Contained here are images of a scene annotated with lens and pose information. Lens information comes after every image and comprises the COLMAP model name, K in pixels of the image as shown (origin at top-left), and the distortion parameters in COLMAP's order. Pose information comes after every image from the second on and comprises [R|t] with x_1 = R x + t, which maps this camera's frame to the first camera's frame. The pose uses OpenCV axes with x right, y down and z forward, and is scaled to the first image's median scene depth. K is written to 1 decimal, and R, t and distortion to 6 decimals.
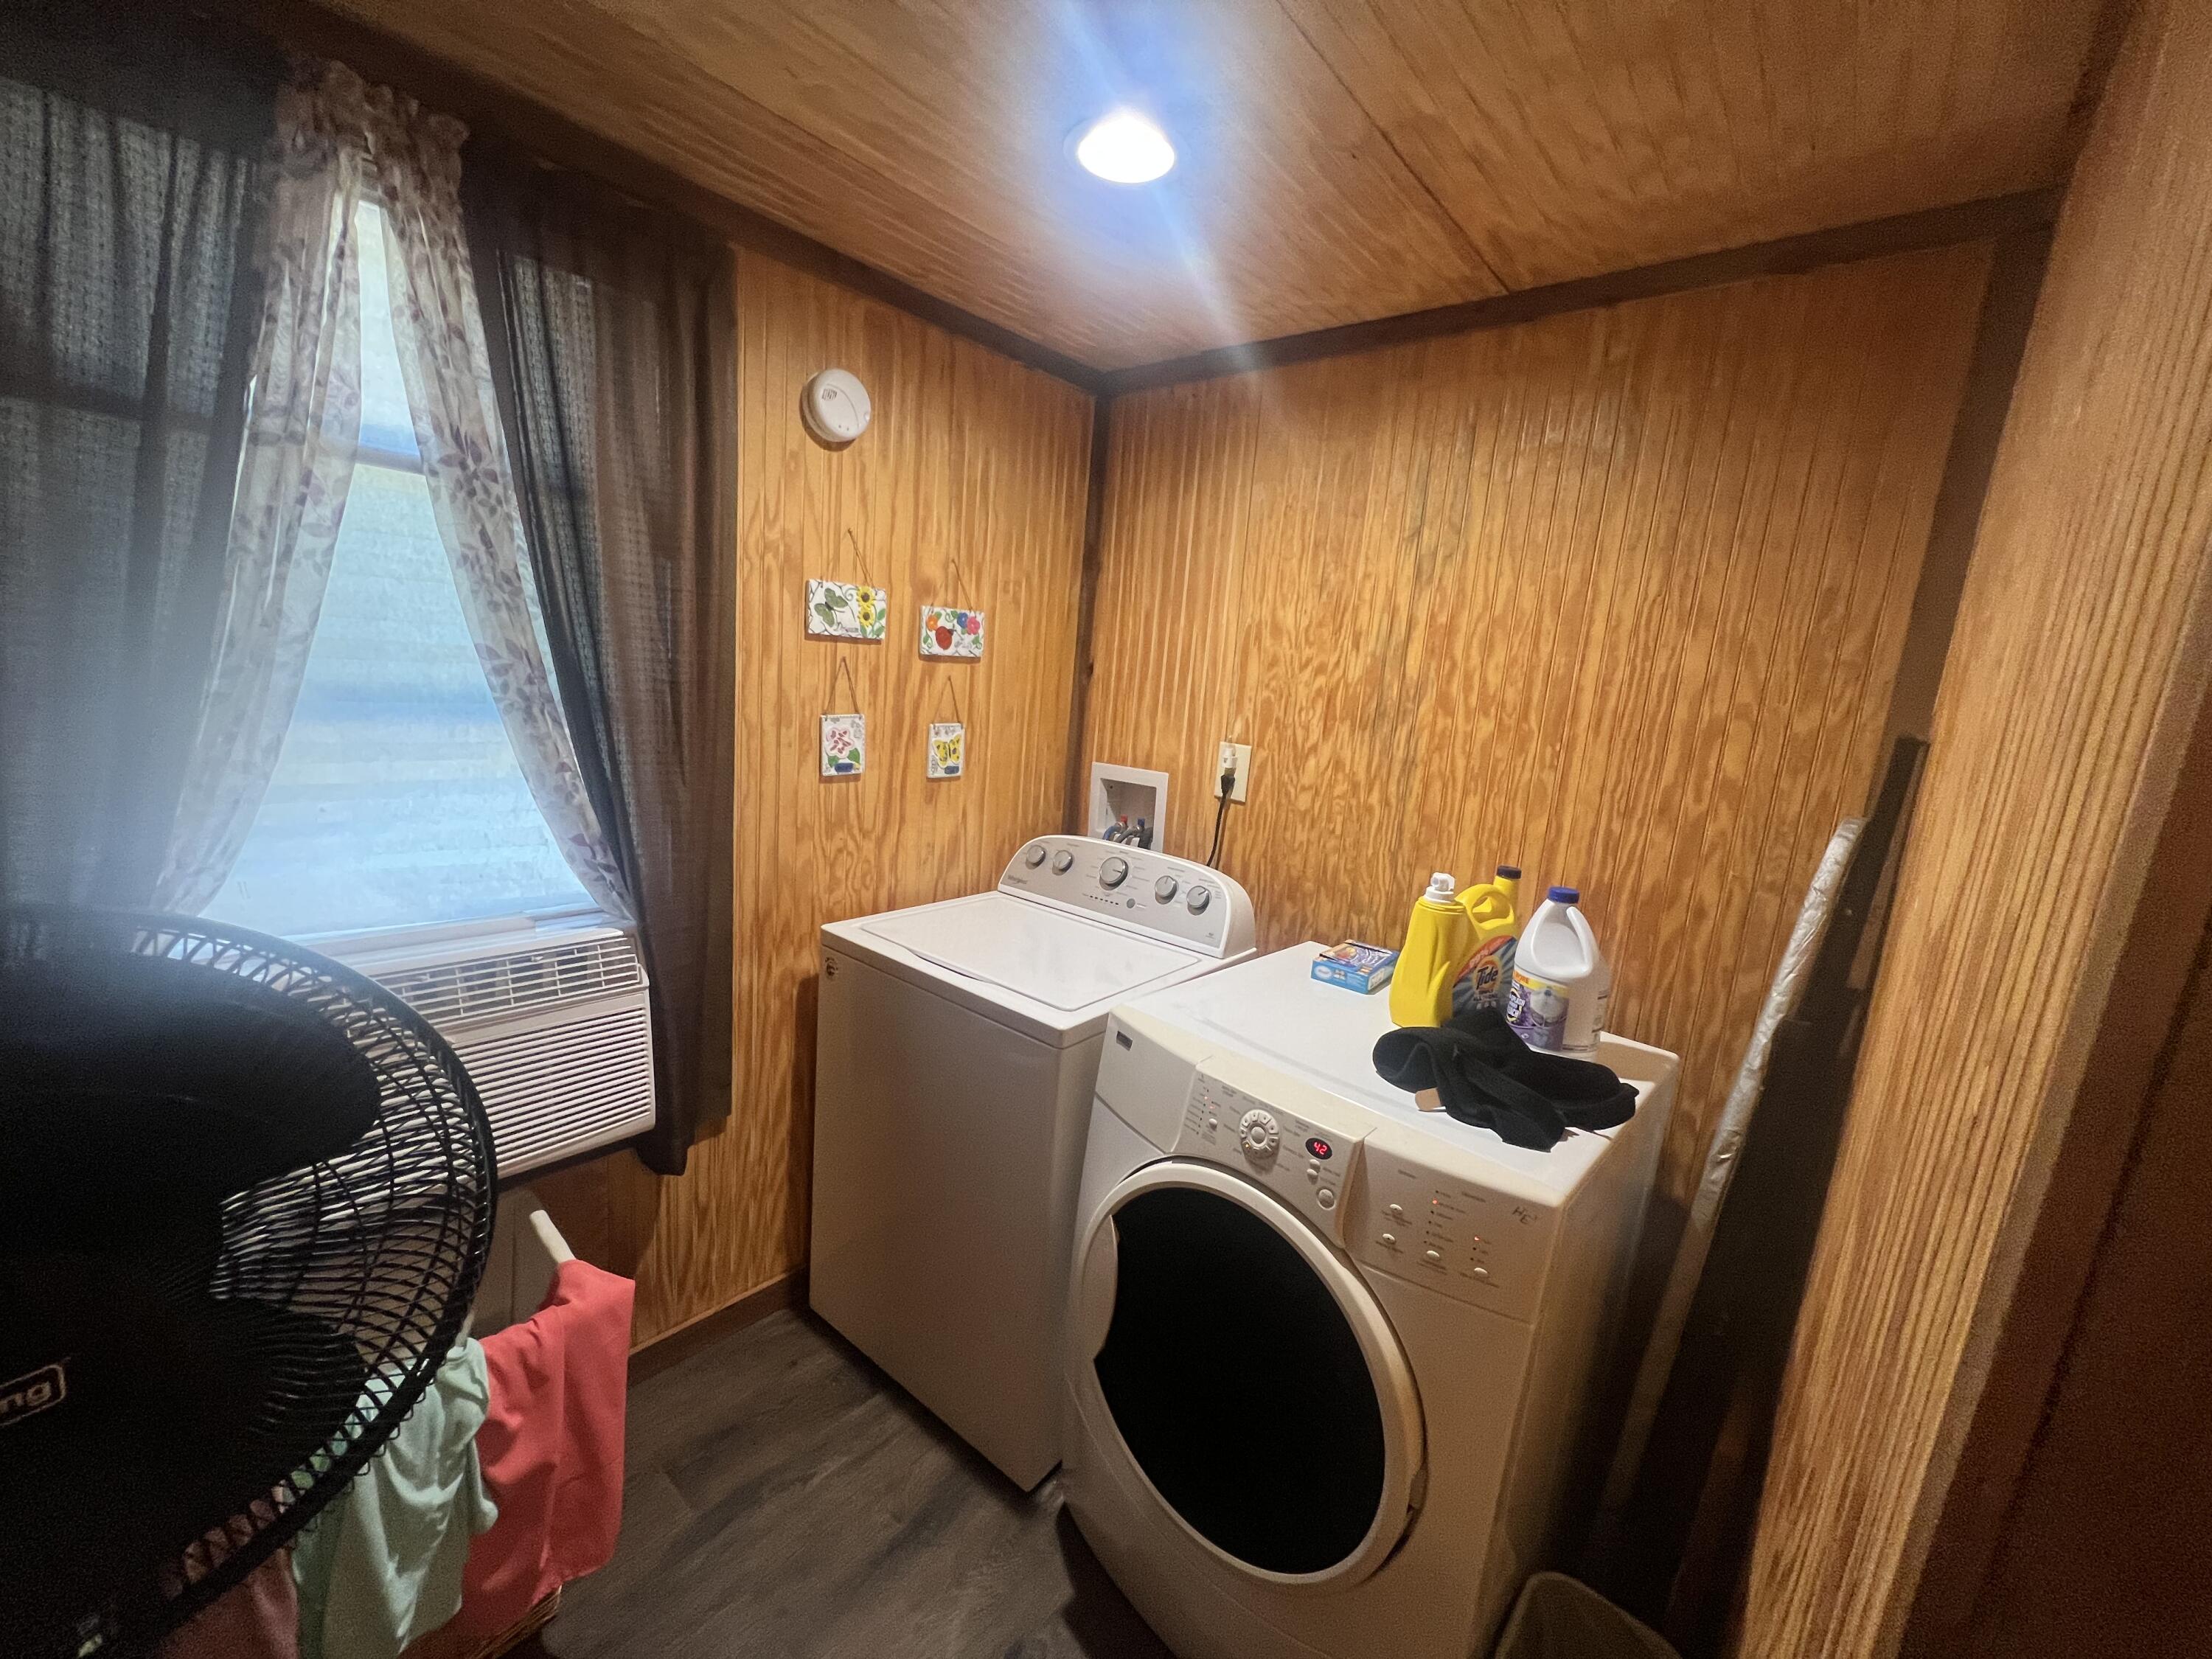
lens RADIAL K [[891.9, 0, 1103.3], [0, 891.9, 825.9], [0, 0, 1]] dist [-0.002783, 0.000747]
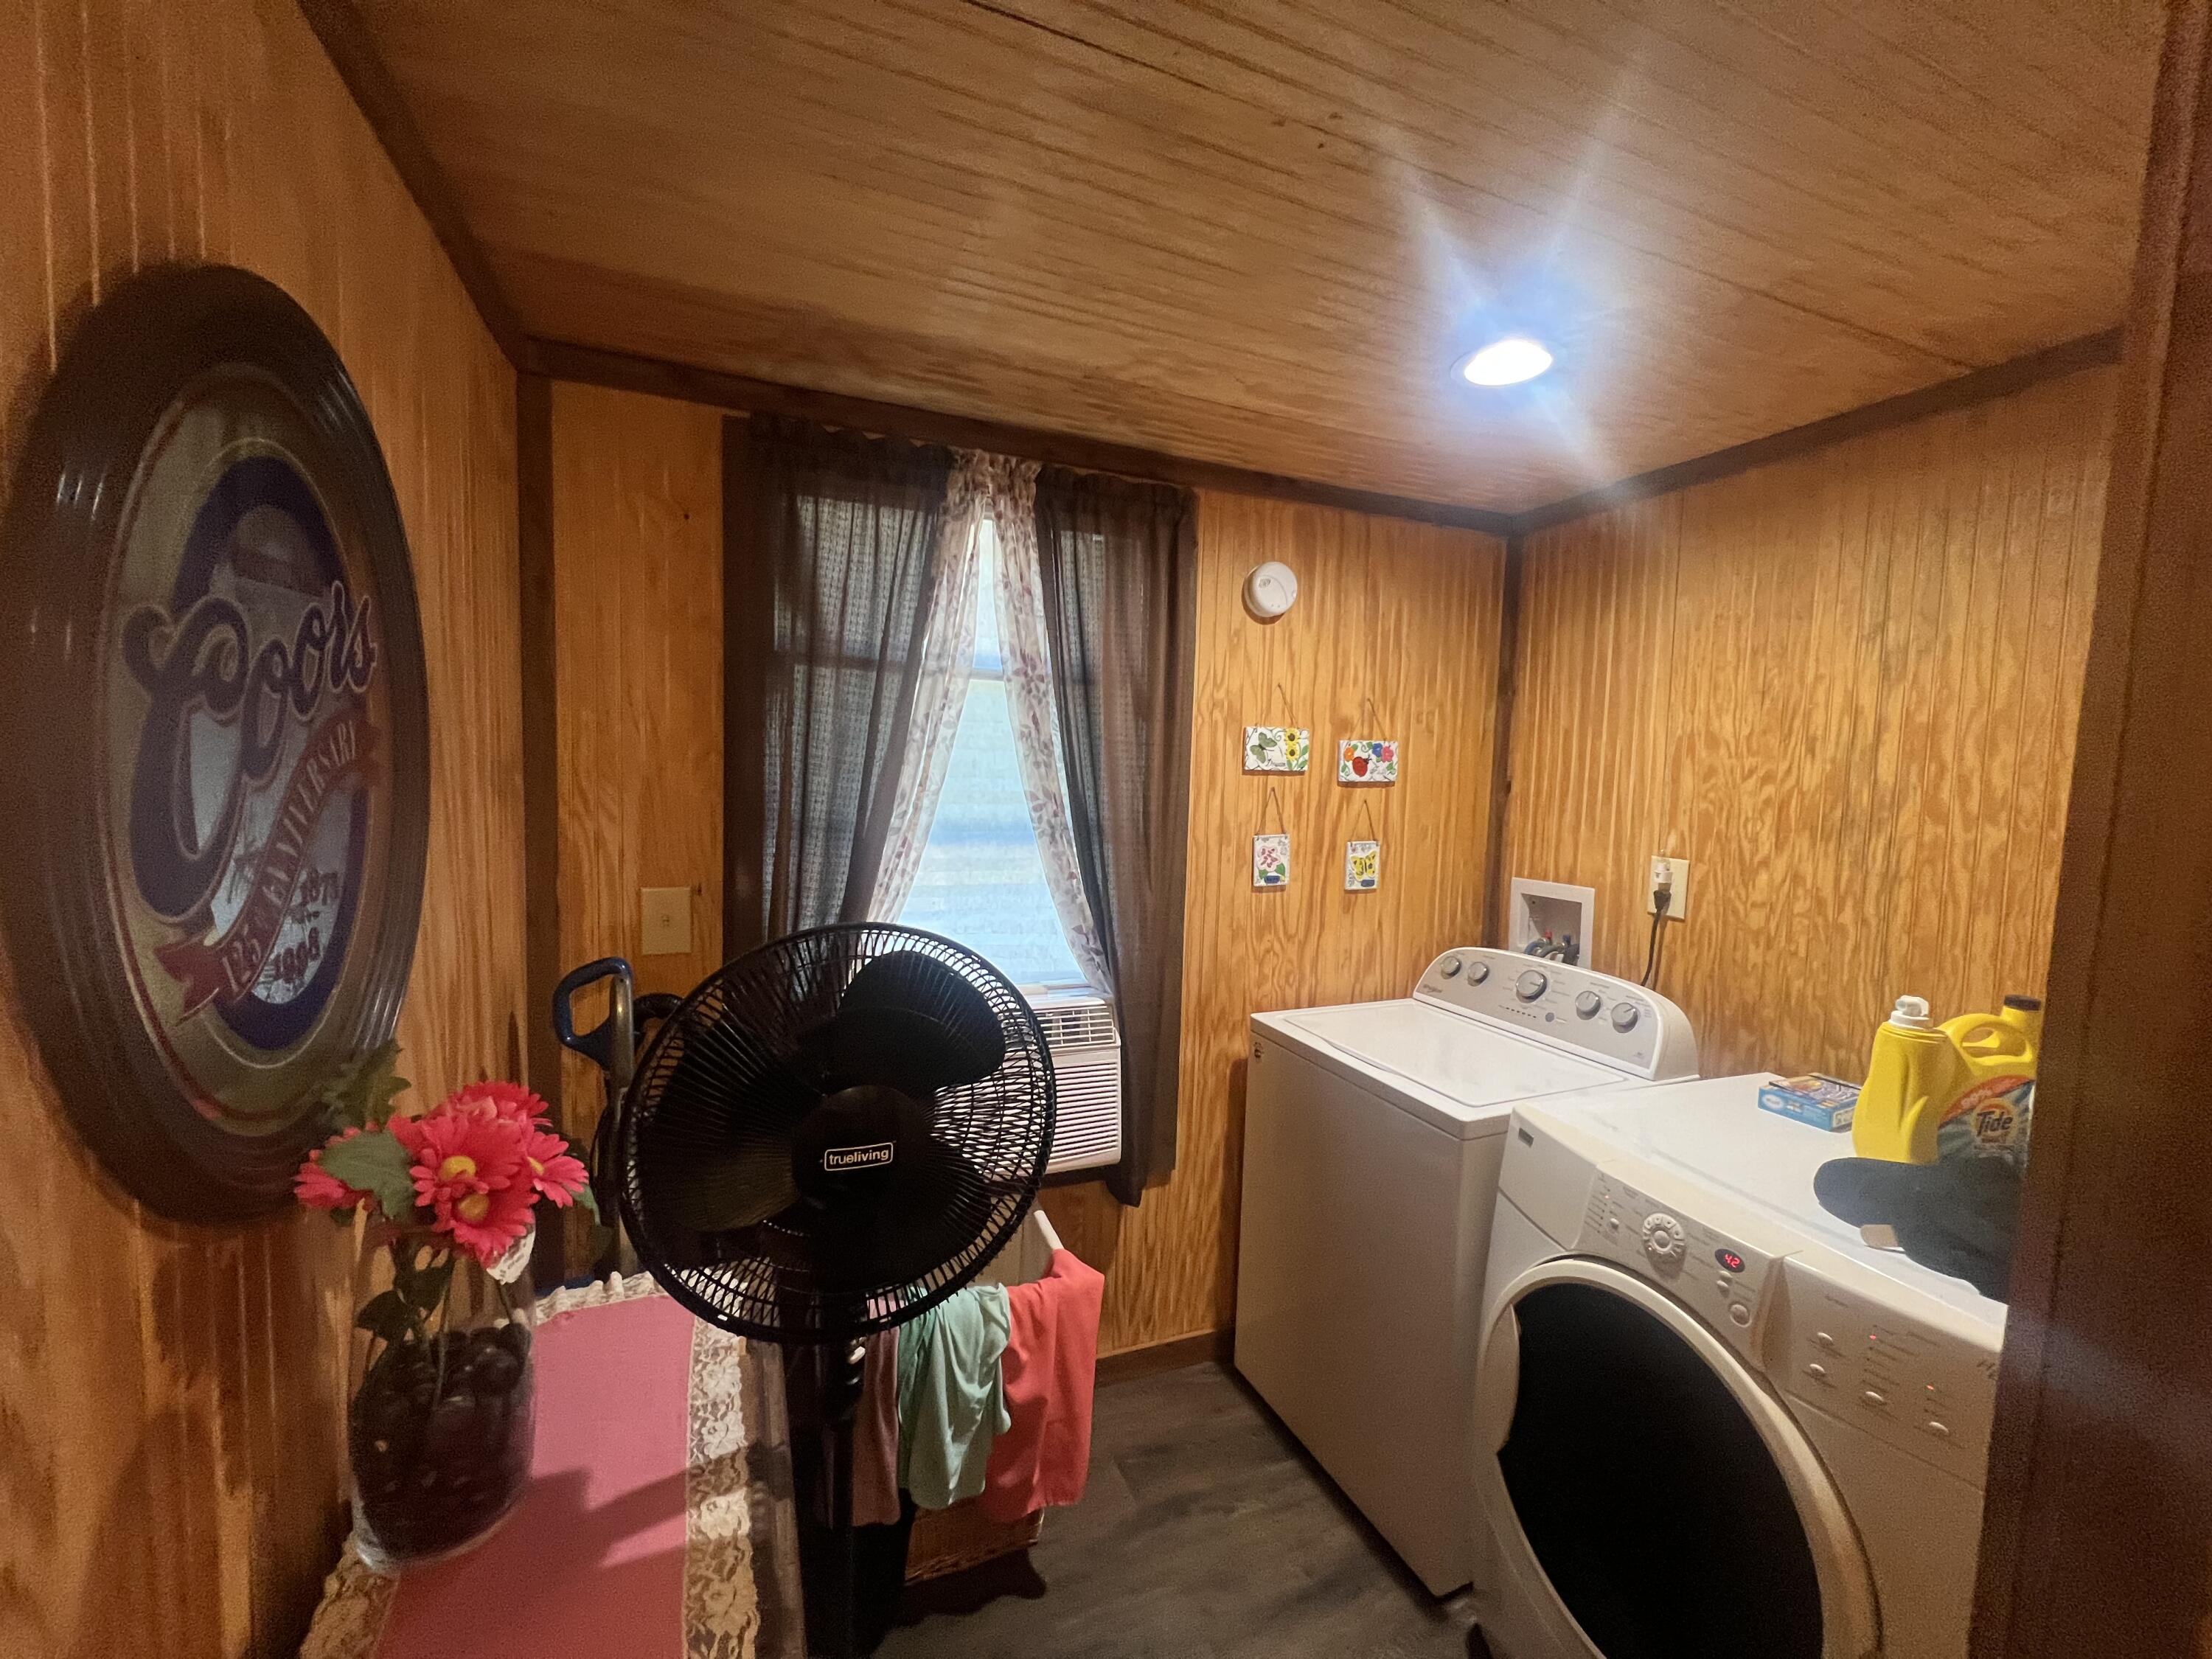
lens RADIAL K [[891.9, 0, 1109.5], [0, 891.9, 826.6], [0, 0, 1]] dist [-0.002783, 0.000747]
pose [[0.891892, -0.022453, -0.451691, 0.062765], [-0.038737, 0.991303, -0.125766, 0.026416], [0.450586, 0.129667, 0.883266, -0.178876]]
